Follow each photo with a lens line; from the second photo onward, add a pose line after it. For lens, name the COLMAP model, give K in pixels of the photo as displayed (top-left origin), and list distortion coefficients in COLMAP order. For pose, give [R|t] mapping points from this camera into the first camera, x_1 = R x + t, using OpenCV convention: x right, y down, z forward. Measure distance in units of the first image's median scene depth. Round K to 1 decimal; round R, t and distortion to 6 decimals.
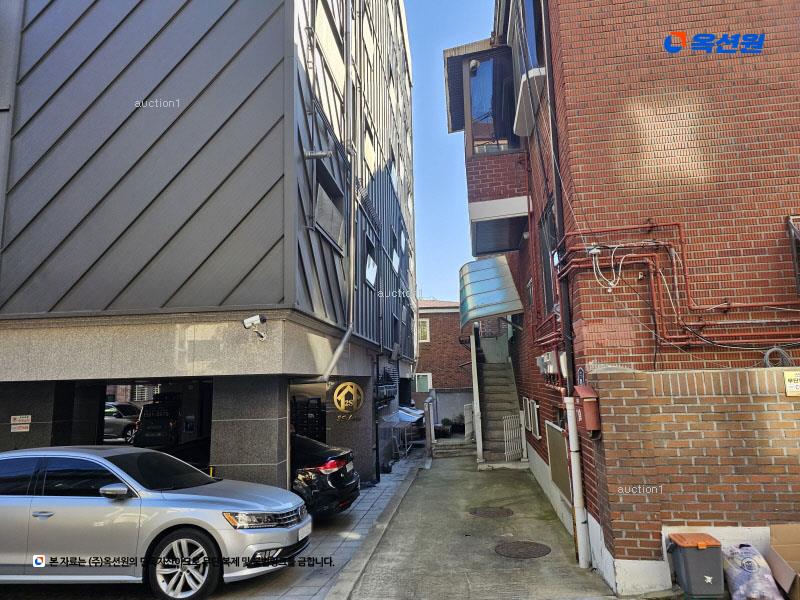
lens RADIAL K [[547.2, 0, 397.5], [0, 547.2, 296.6], [0, 0, 1]] dist [0.045078, -0.010466]
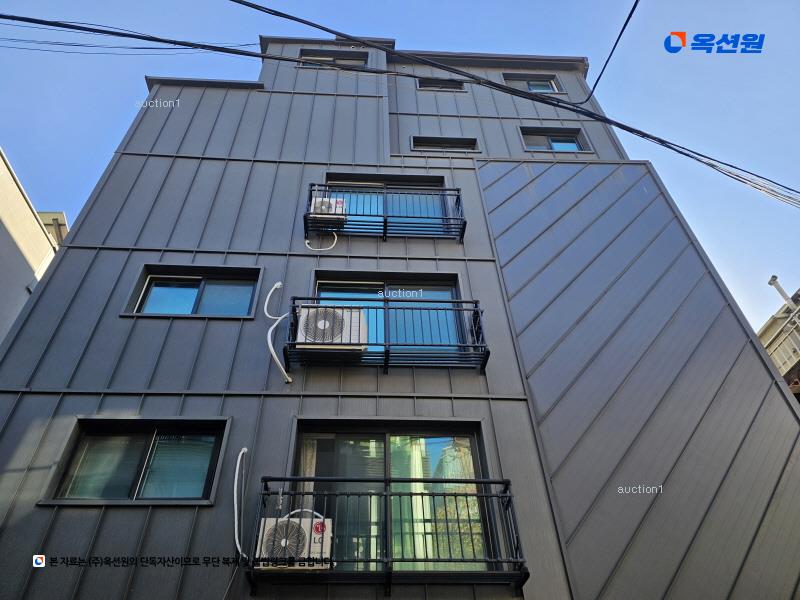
lens RADIAL K [[542.6, 0, 399.4], [0, 542.6, 297.9], [0, 0, 1]] dist [0.047894, -0.000822]
pose [[0.983476, 0.129643, 0.126366, -0.845535], [-0.038076, 0.830506, -0.555706, 0.065437], [-0.176991, 0.541712, 0.821719, 0.079421]]
